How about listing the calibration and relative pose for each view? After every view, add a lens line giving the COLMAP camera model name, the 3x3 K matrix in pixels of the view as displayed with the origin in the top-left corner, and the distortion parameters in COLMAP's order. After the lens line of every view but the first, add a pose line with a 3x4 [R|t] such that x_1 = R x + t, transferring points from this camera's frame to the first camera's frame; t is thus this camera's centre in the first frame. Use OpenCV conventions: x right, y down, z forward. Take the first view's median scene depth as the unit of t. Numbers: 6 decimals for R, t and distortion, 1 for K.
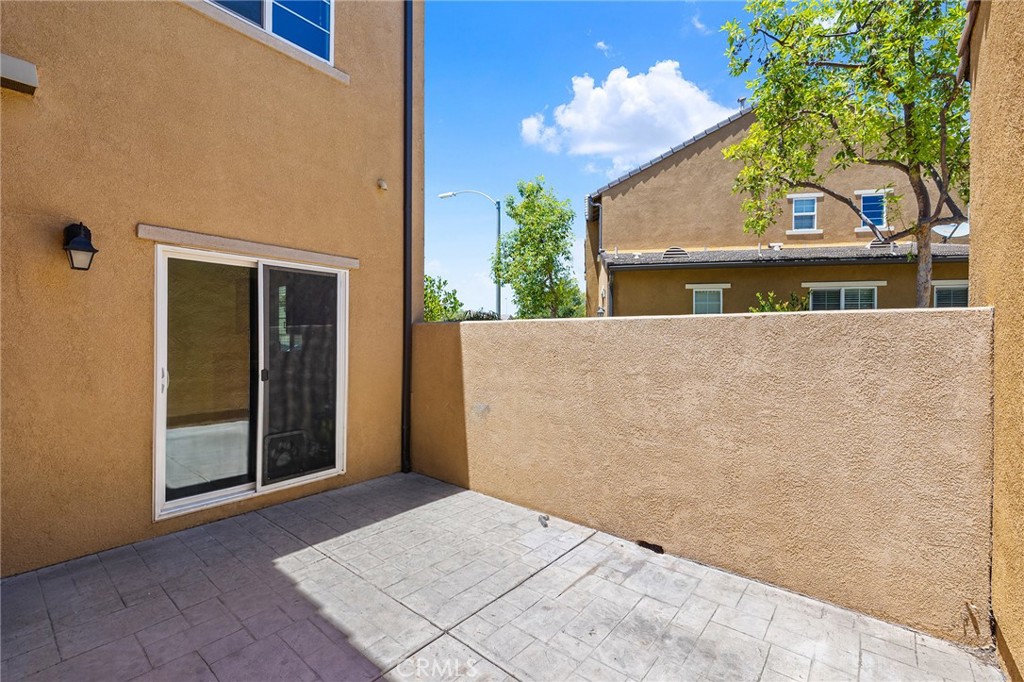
lens RADIAL K [[431.9, 0, 506.4], [0, 431.9, 338.3], [0, 0, 1]] dist [0.002736, 0.000329]
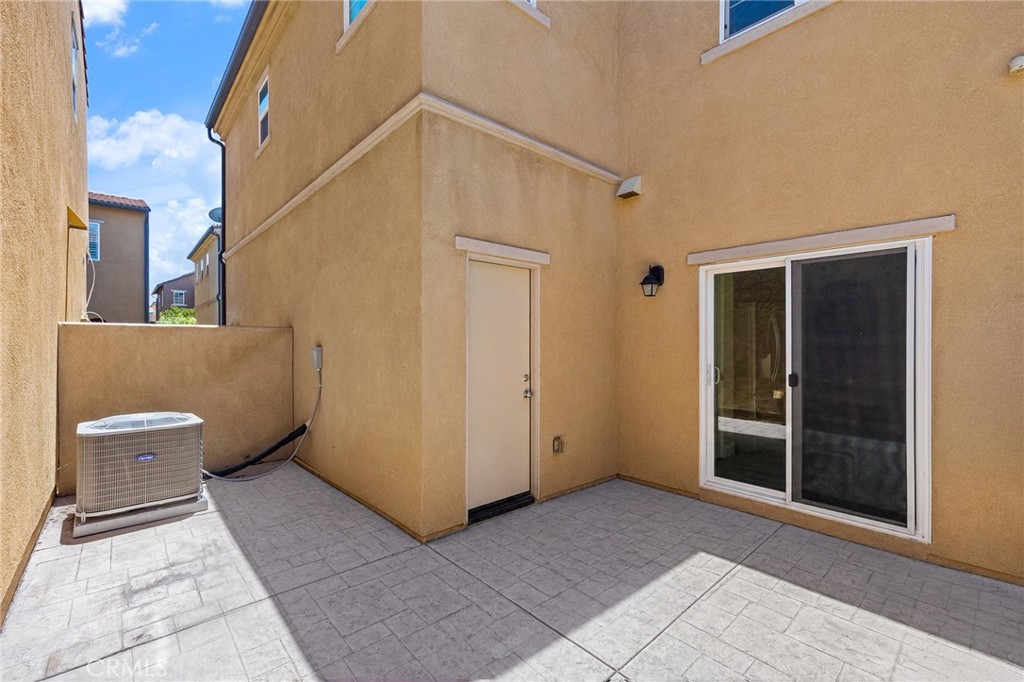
lens RADIAL K [[438.4, 0, 508.2], [0, 438.4, 344.4], [0, 0, 1]] dist [0.002390, 0.000352]
pose [[-0.147868, 0.001609, -0.989006, 0.541225], [-0.001005, 0.999998, 0.001777, 0.007748], [0.989007, 0.001257, -0.147866, 0.638299]]
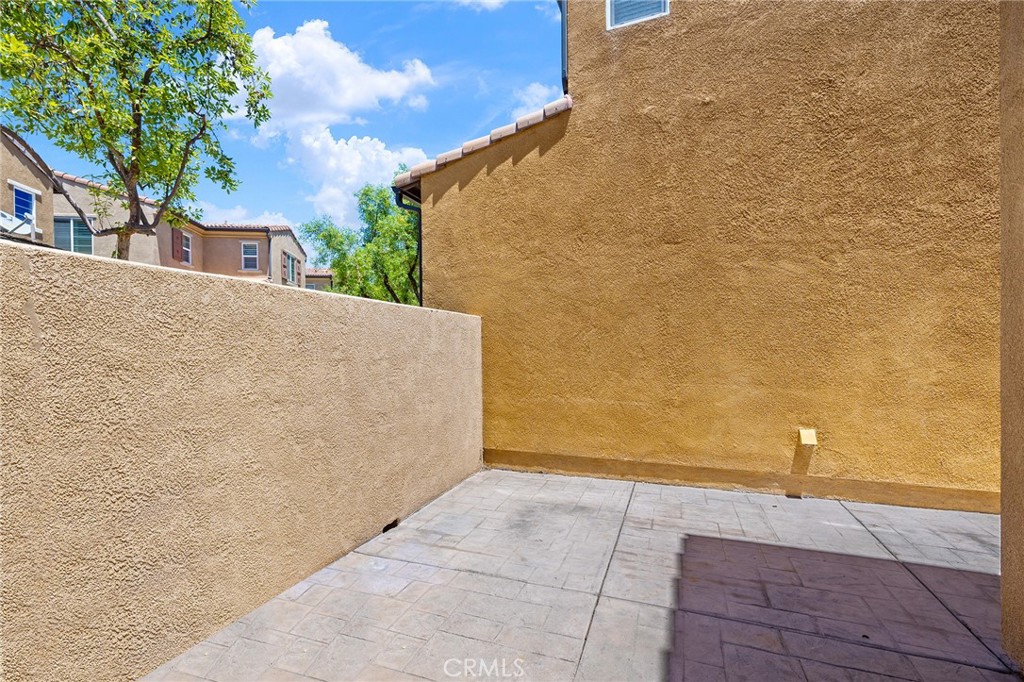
lens RADIAL K [[438.4, 0, 508.2], [0, 438.4, 344.4], [0, 0, 1]] dist [0.002390, 0.000352]
pose [[-0.313357, 0.004531, 0.949625, -0.741819], [0.006557, 0.999975, -0.002608, 0.056328], [-0.949613, 0.005409, -0.313379, 1.061111]]
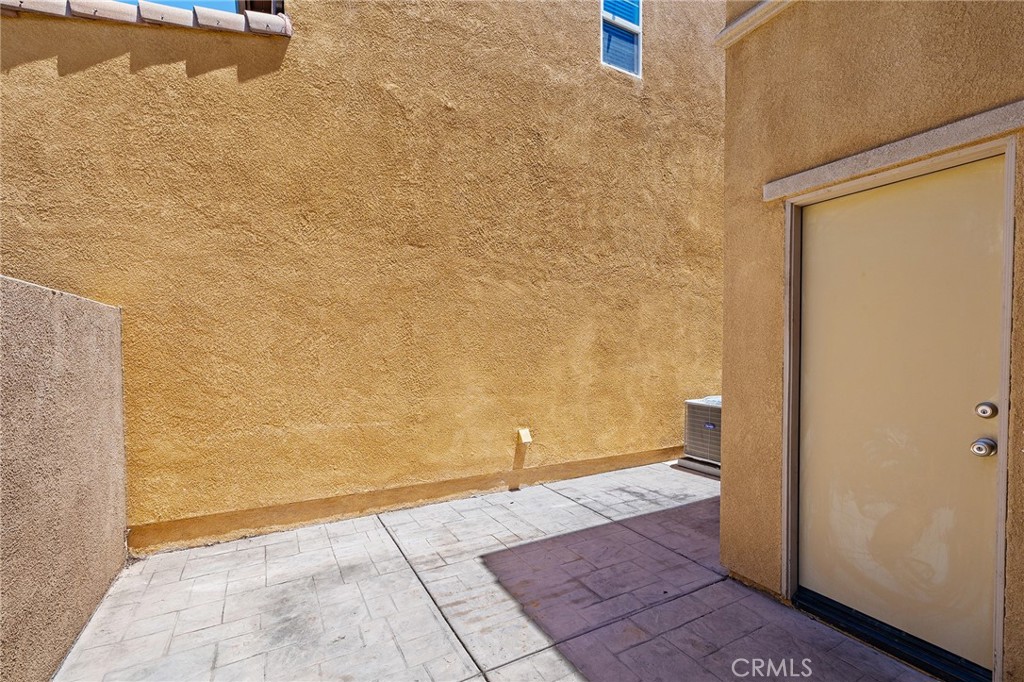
lens RADIAL K [[444.4, 0, 510.6], [0, 444.4, 356.7], [0, 0, 1]] dist [0.001576, 0.000422]
pose [[-0.927034, -0.013673, 0.374727, -0.350584], [-0.006278, 0.999761, 0.020949, 0.031550], [-0.374924, 0.017068, -0.926898, 1.226773]]
